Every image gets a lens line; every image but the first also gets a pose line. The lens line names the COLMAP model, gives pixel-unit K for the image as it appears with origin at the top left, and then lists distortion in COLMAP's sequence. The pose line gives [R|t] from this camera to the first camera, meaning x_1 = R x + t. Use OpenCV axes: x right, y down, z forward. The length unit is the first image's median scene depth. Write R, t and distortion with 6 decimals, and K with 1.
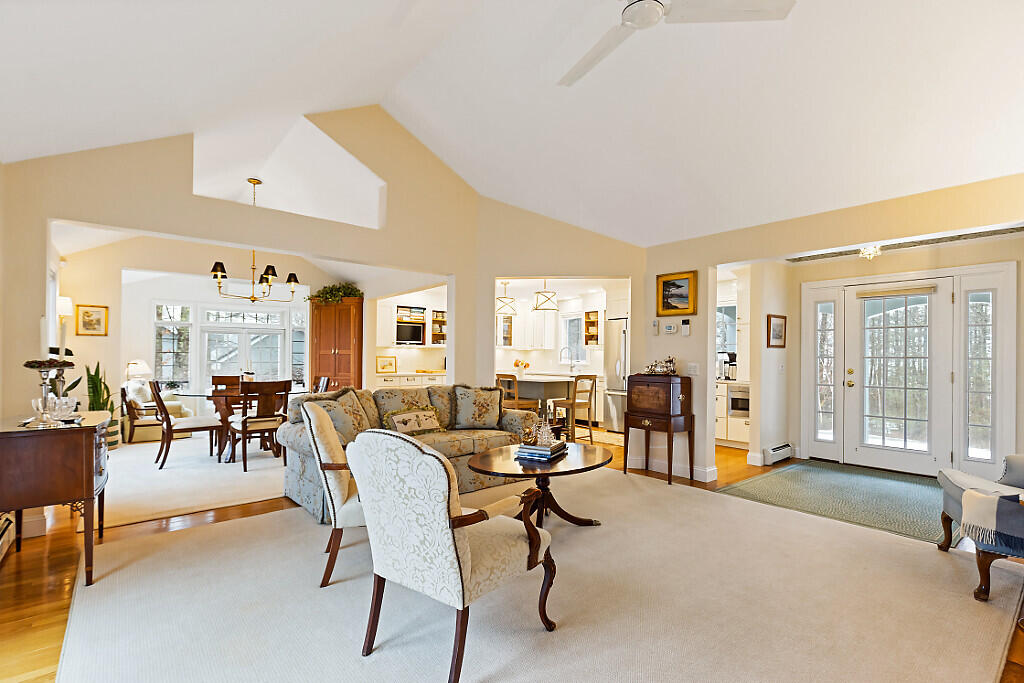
lens RADIAL K [[470.6, 0, 503.3], [0, 470.6, 355.8], [0, 0, 1]] dist [-0.001279, -0.000919]
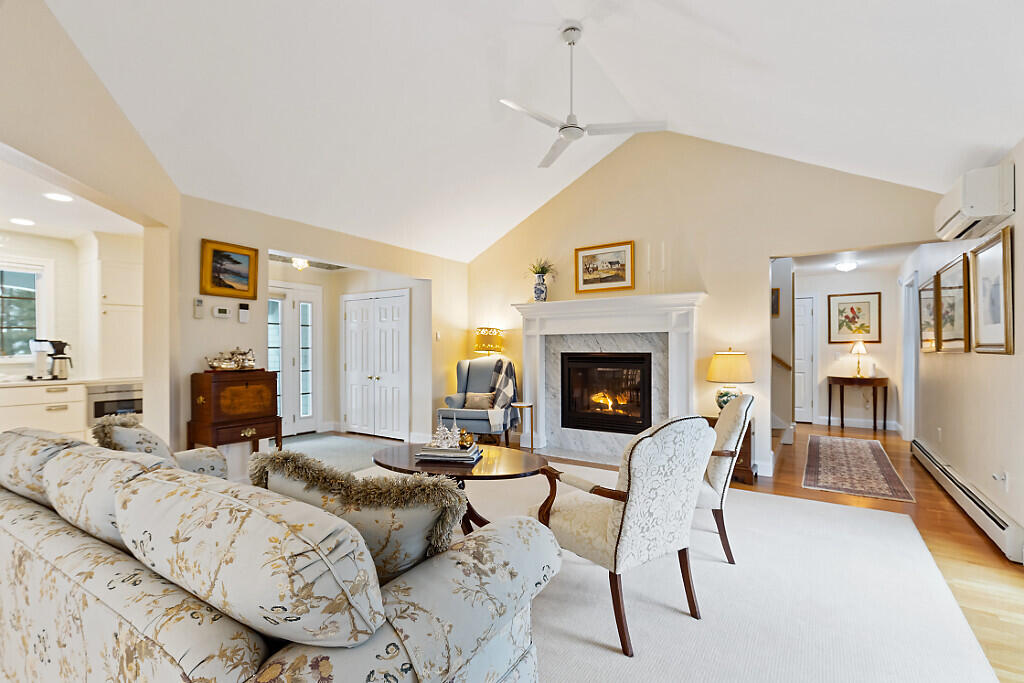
lens RADIAL K [[470.6, 0, 509.7], [0, 470.6, 349.6], [0, 0, 1]] dist [-0.001279, -0.000919]
pose [[-0.312990, -0.009038, 0.949713, -0.445816], [-0.004982, 0.999957, 0.007874, -0.002851], [-0.949743, -0.002267, -0.313022, 0.645197]]
